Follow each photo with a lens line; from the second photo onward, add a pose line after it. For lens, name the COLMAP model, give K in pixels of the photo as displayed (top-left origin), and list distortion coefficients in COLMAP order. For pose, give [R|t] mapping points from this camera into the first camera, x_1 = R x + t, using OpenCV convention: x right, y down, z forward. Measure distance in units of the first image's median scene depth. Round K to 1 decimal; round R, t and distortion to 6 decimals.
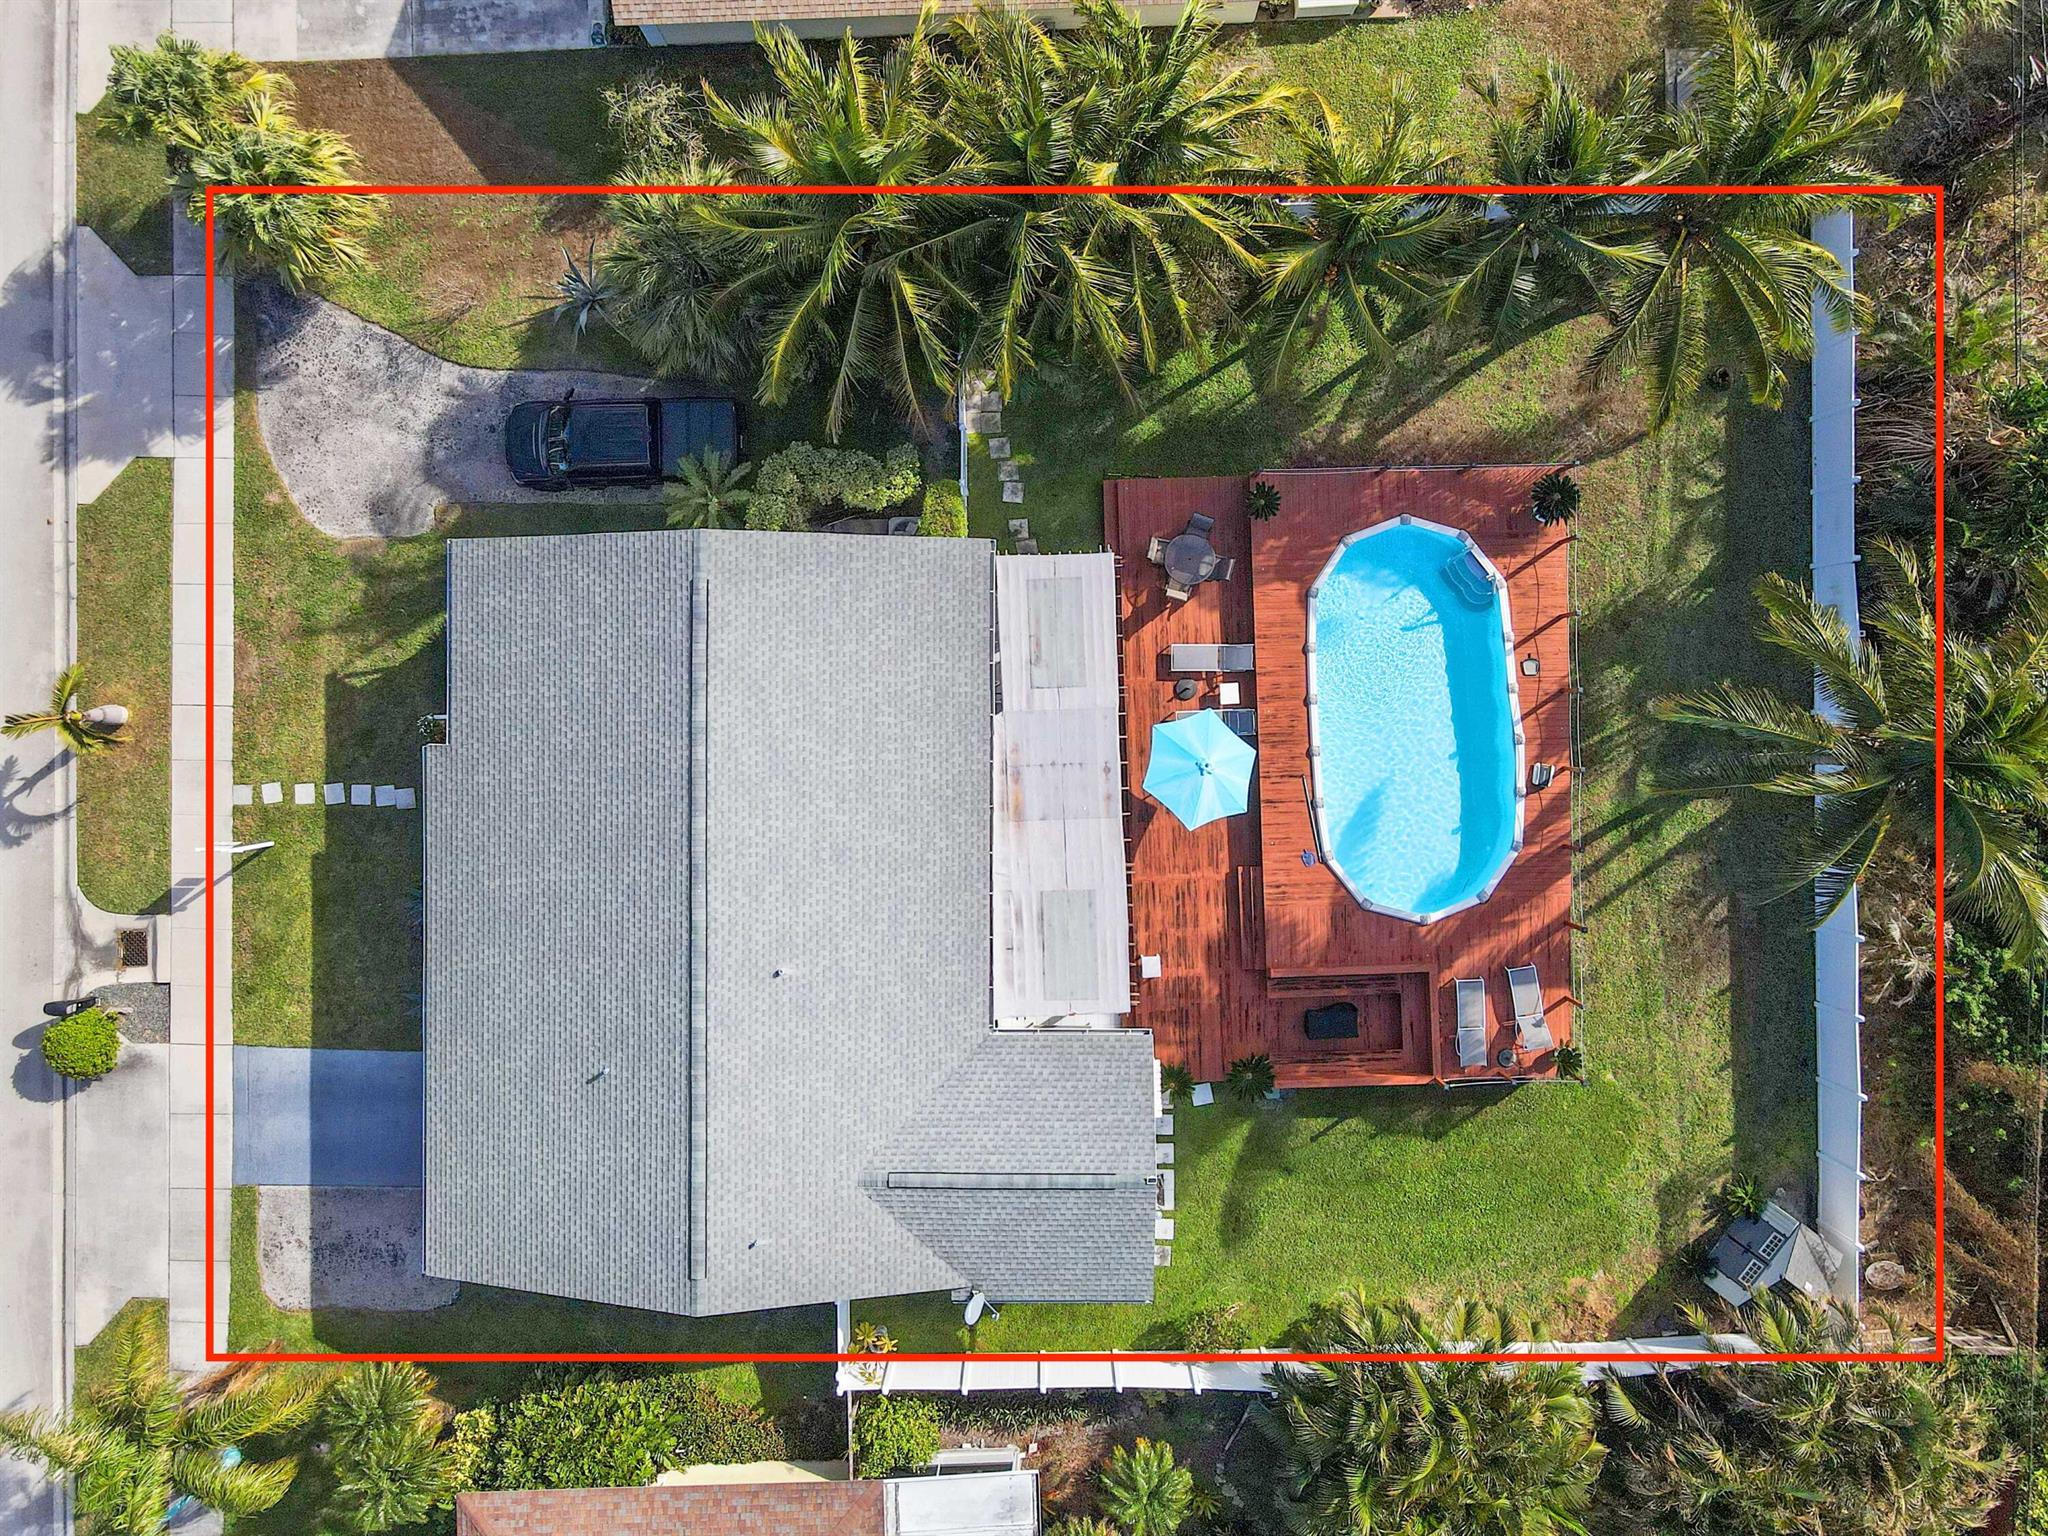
lens RADIAL K [[1526.4, 0, 1033.4], [0, 1526.4, 773.5], [0, 0, 1]] dist [-0.010575, 0.048750]
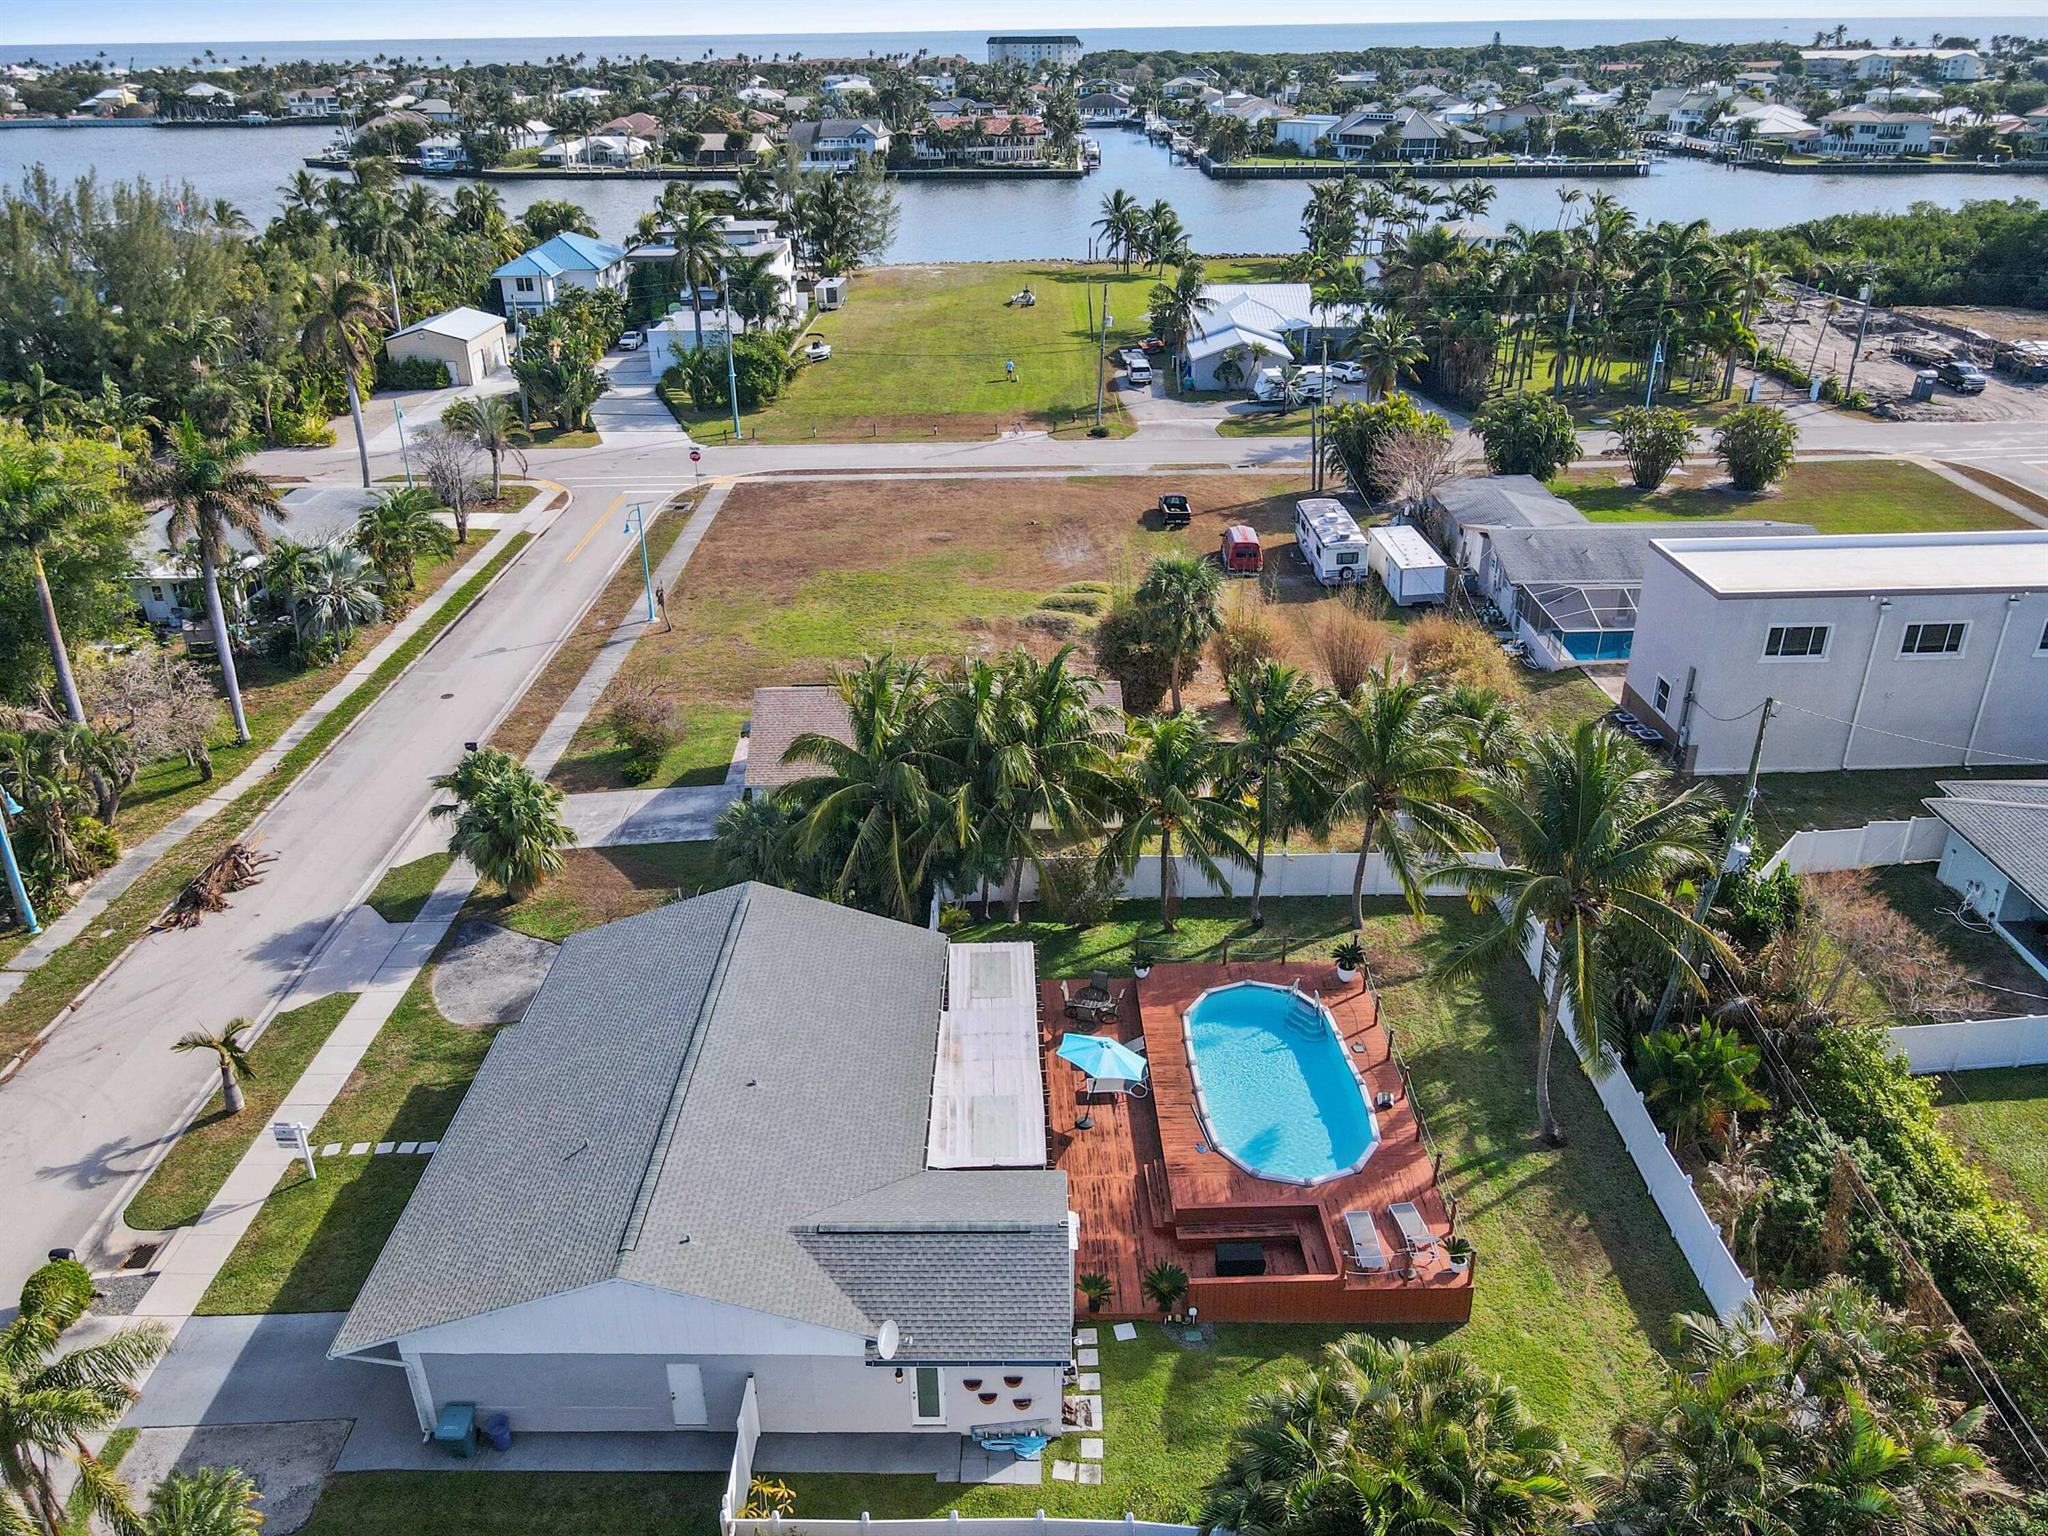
lens RADIAL K [[1526.4, 0, 1033.4], [0, 1526.4, 773.5], [0, 0, 1]] dist [-0.010575, 0.048750]
pose [[0.999998, -0.000215, -0.002061, 0.052338], [-0.001759, 0.438082, -0.898934, 0.985550], [0.001096, 0.898935, 0.438080, 0.222603]]
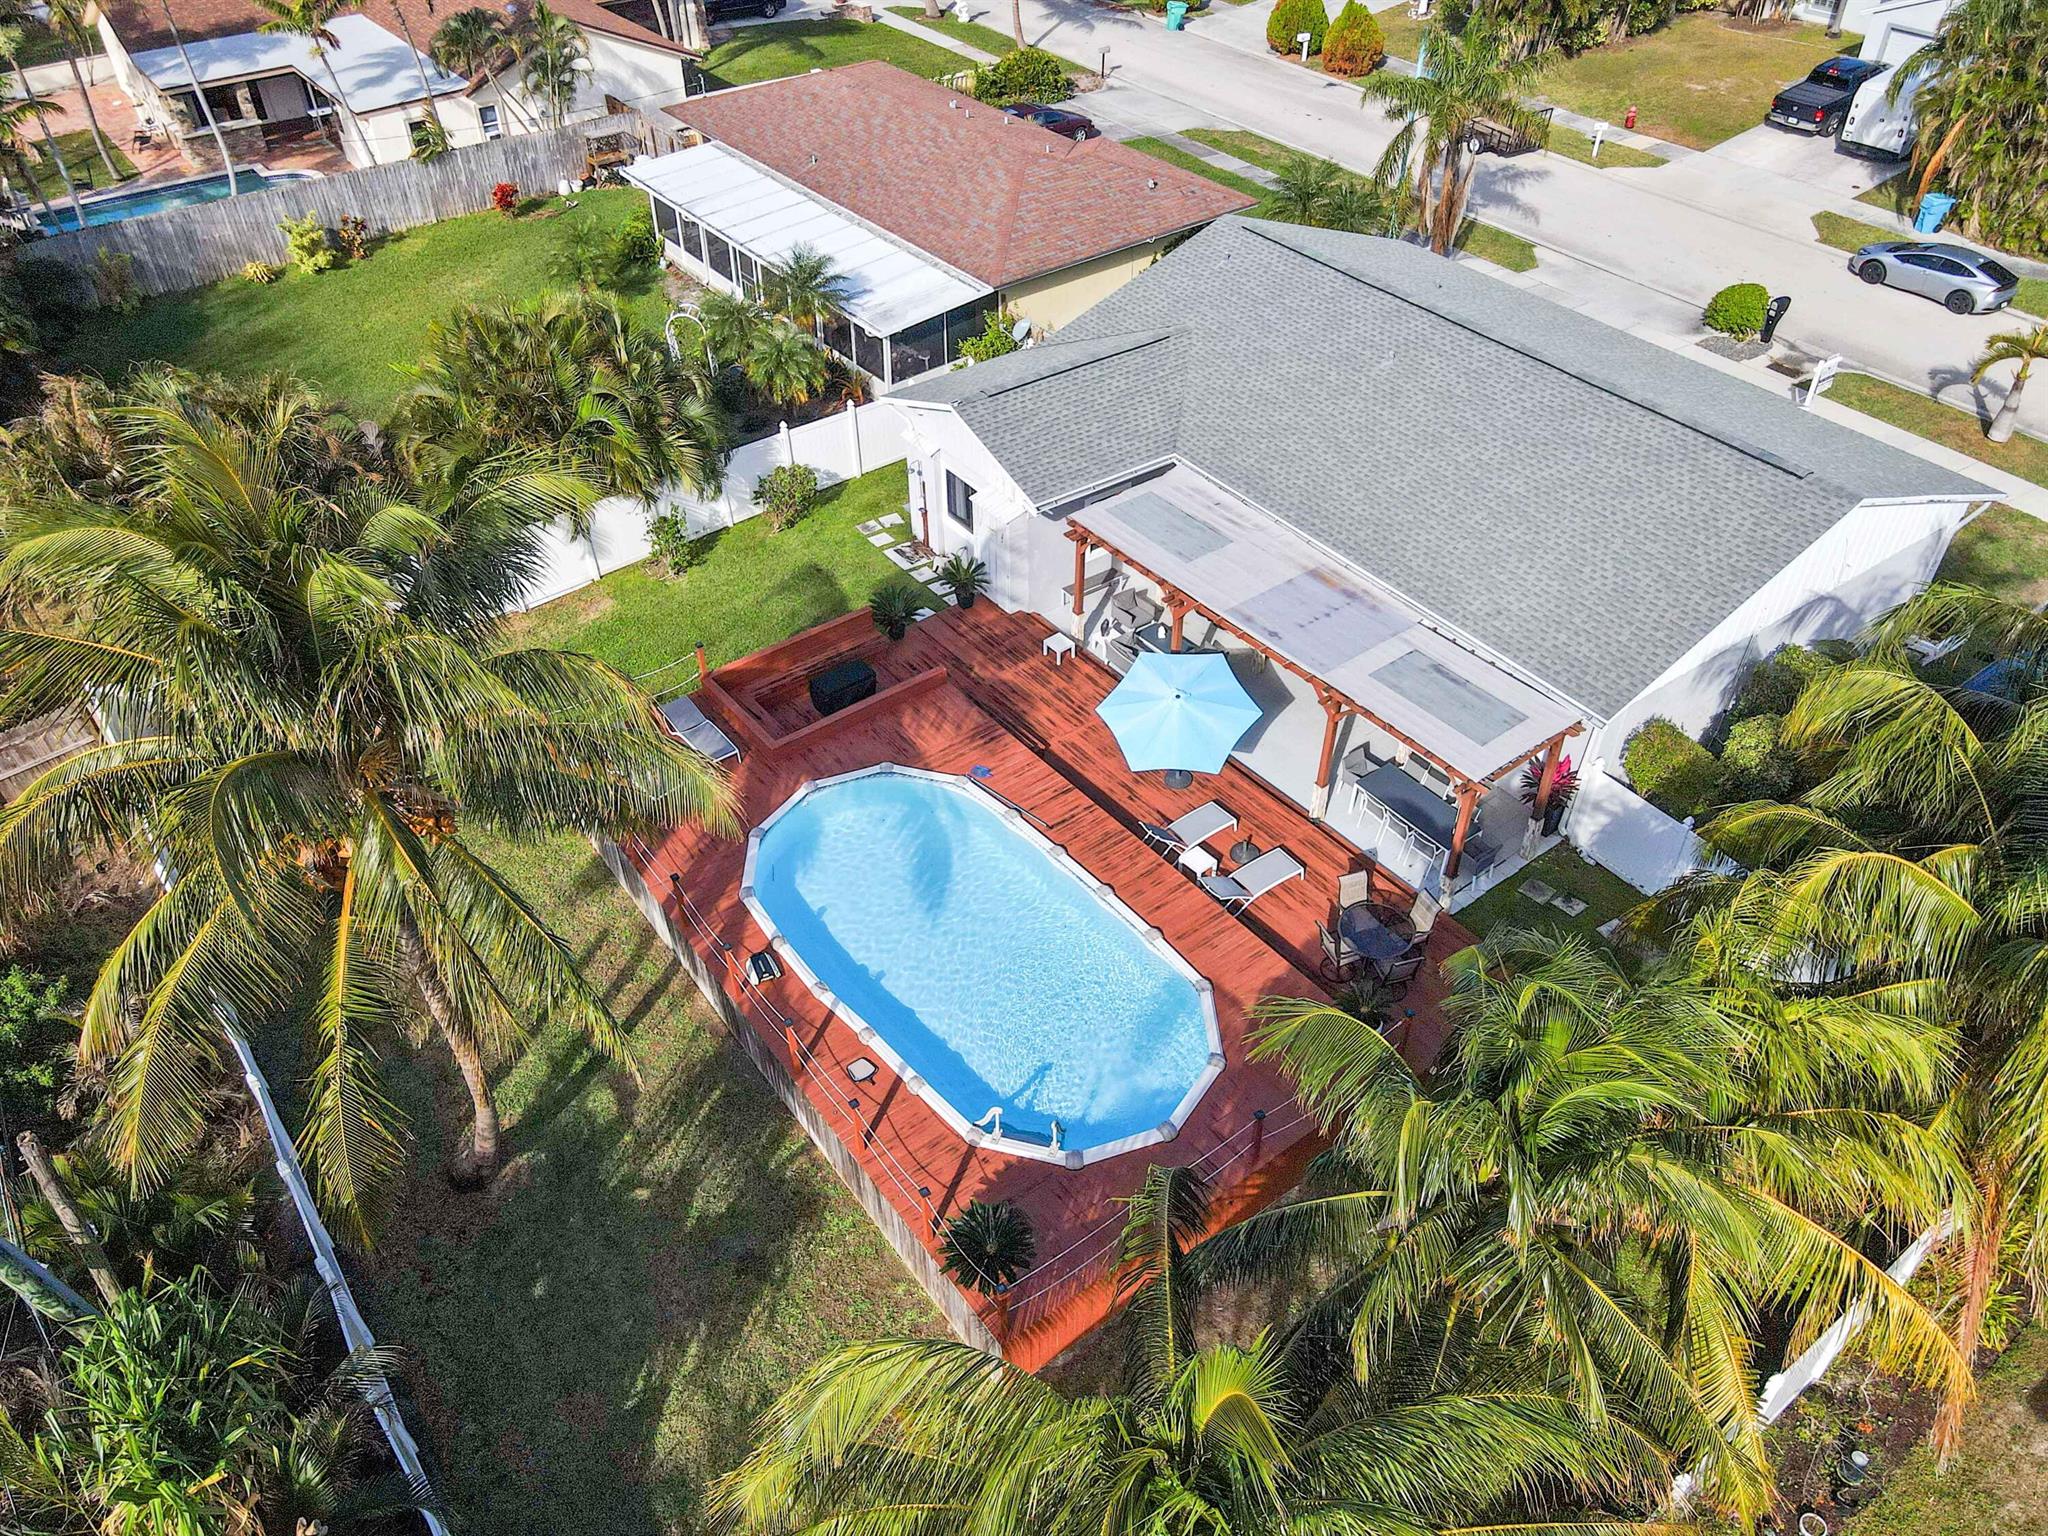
lens RADIAL K [[1526.4, 0, 1033.4], [0, 1526.4, 773.5], [0, 0, 1]] dist [-0.010575, 0.048750]
pose [[-0.808087, 0.403071, -0.429569, 0.484779], [-0.588758, -0.529169, 0.611019, -0.426459], [0.018970, 0.746668, 0.664926, 0.488883]]
